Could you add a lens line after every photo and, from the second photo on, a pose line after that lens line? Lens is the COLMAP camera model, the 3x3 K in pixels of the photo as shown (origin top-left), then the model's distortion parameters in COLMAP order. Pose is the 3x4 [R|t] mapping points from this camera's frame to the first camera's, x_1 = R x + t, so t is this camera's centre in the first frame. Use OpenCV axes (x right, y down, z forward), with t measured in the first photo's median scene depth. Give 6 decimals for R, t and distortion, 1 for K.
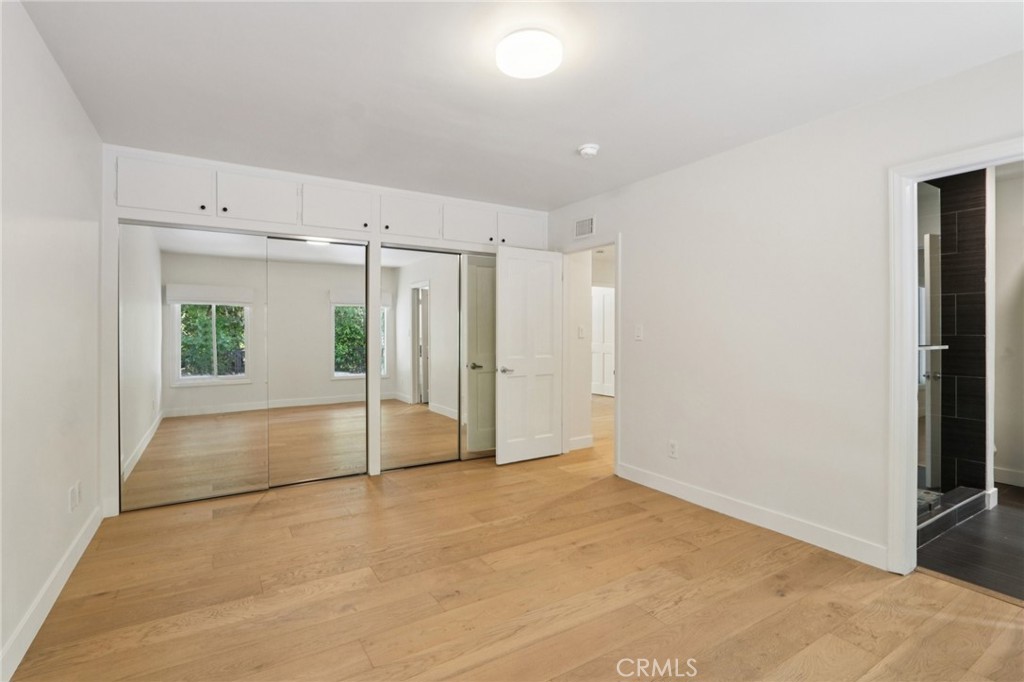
lens RADIAL K [[475.1, 0, 504.4], [0, 475.1, 335.6], [0, 0, 1]] dist [-0.003763, -0.000455]
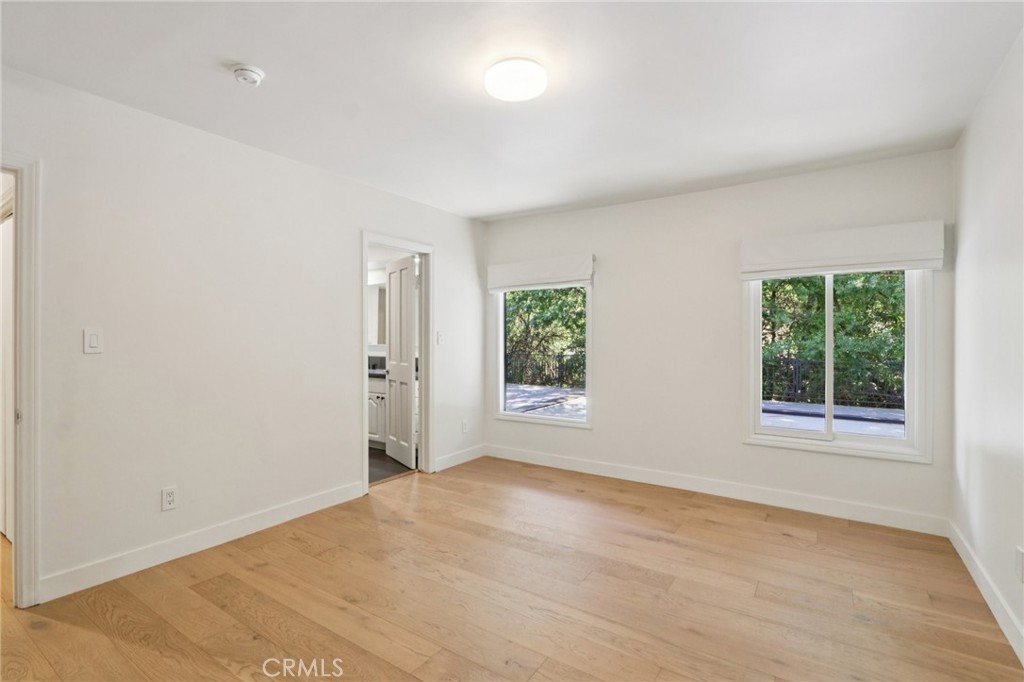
lens RADIAL K [[475.1, 0, 505.4], [0, 475.1, 339.2], [0, 0, 1]] dist [-0.003763, -0.000455]
pose [[-0.402592, -0.005579, 0.915363, -0.666687], [0.003040, 0.999968, 0.007431, -0.005824], [-0.915375, 0.005775, -0.402562, 1.070527]]
